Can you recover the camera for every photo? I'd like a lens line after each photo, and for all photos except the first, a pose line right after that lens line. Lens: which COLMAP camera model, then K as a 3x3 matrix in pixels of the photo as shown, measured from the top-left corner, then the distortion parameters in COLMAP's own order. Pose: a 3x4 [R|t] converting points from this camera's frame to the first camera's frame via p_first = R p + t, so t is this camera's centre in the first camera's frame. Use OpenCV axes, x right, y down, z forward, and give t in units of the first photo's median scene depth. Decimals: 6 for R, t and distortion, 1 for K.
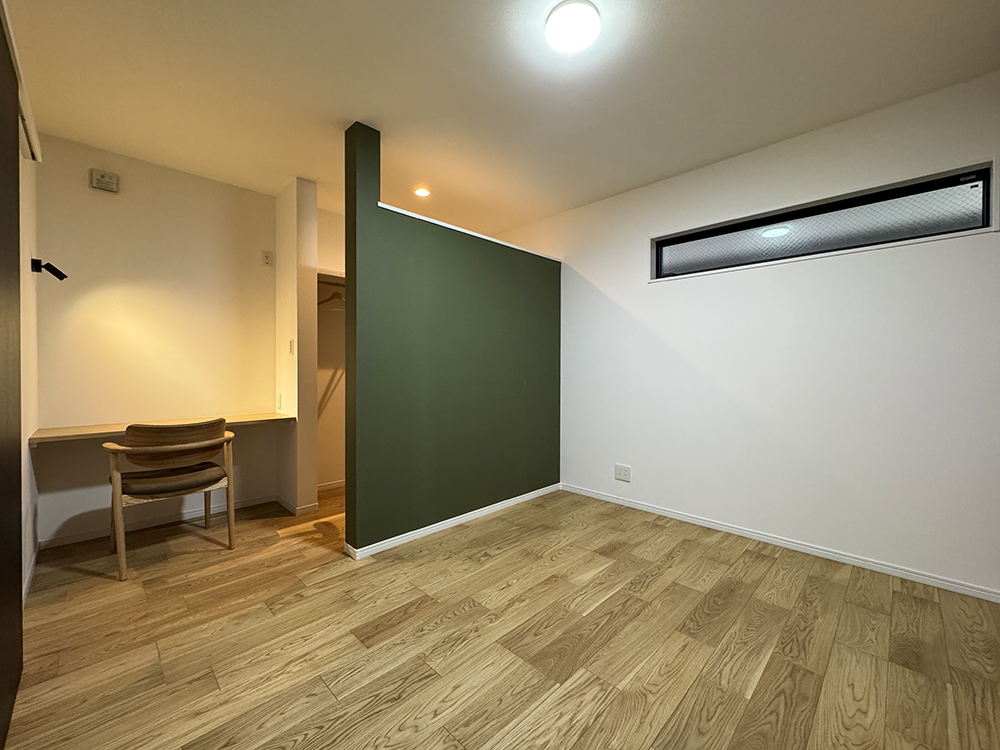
lens RADIAL K [[406.0, 0, 512.7], [0, 406.0, 373.9], [0, 0, 1]] dist [-0.000974, -0.000170]
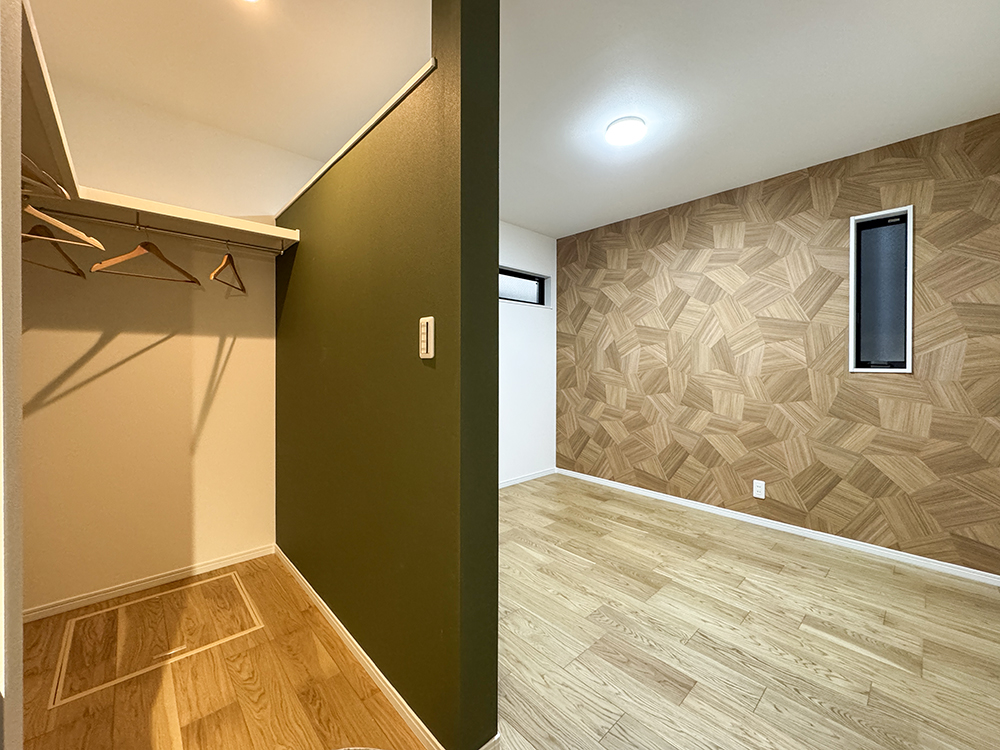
lens RADIAL K [[406.0, 0, 512.7], [0, 406.0, 373.9], [0, 0, 1]] dist [-0.000974, -0.000170]
pose [[0.040778, -0.027519, 0.998789, -1.241025], [0.011810, 0.999564, 0.027058, -0.063243], [-0.999098, 0.010693, 0.041085, 1.323487]]
